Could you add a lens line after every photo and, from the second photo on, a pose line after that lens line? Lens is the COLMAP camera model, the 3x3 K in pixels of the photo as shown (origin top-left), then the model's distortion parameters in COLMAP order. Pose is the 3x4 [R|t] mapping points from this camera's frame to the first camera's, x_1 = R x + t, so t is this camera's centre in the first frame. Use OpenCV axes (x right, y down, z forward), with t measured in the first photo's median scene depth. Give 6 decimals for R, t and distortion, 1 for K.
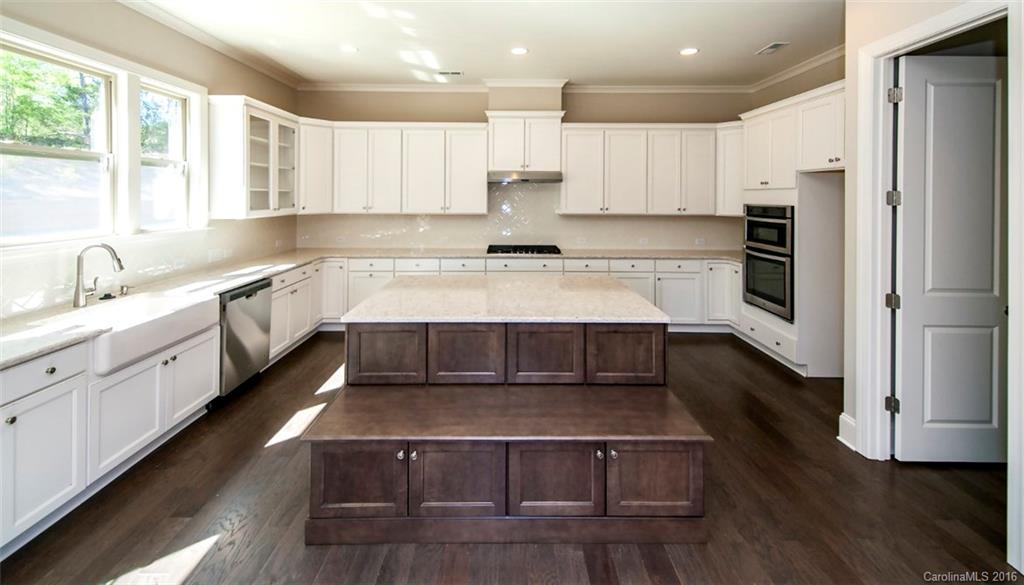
lens RADIAL K [[410.2, 0, 502.6], [0, 410.2, 197.1], [0, 0, 1]] dist [0.000007, -0.000164]
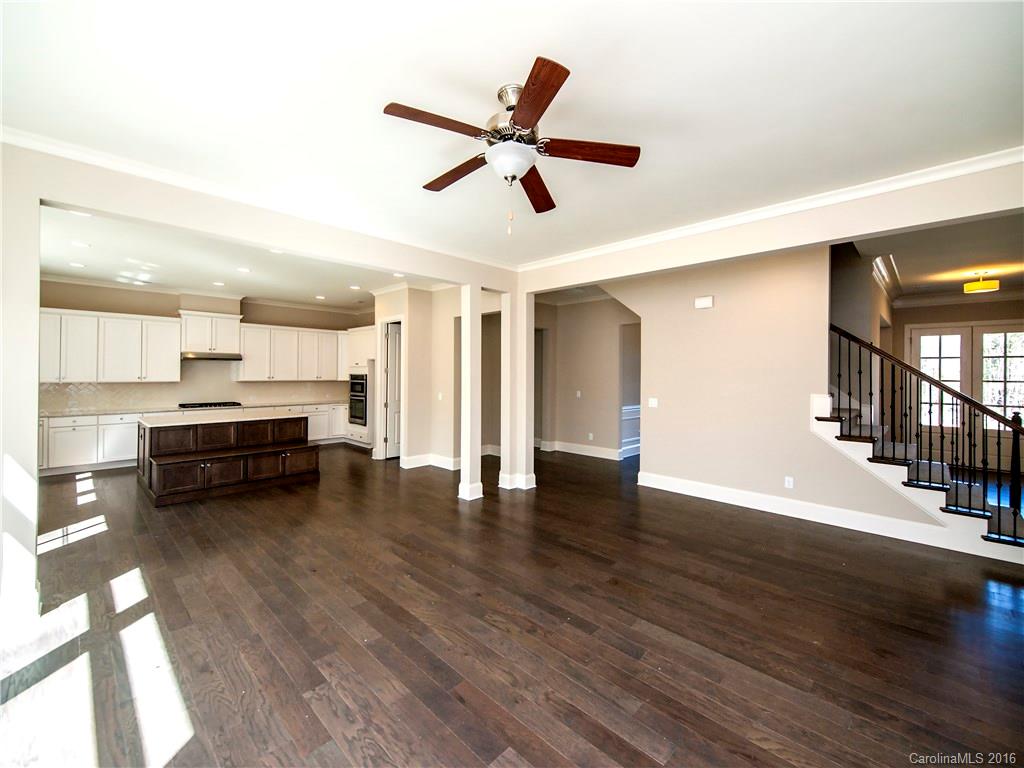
lens RADIAL K [[417.2, 0, 506.9], [0, 417.2, 373.5], [0, 0, 1]] dist [0.007754, -0.000755]
pose [[0.689744, -0.000358, 0.724053, -0.321497], [-0.001447, 0.999997, 0.001872, 0.008376], [-0.724052, -0.002339, 0.689742, -0.867883]]
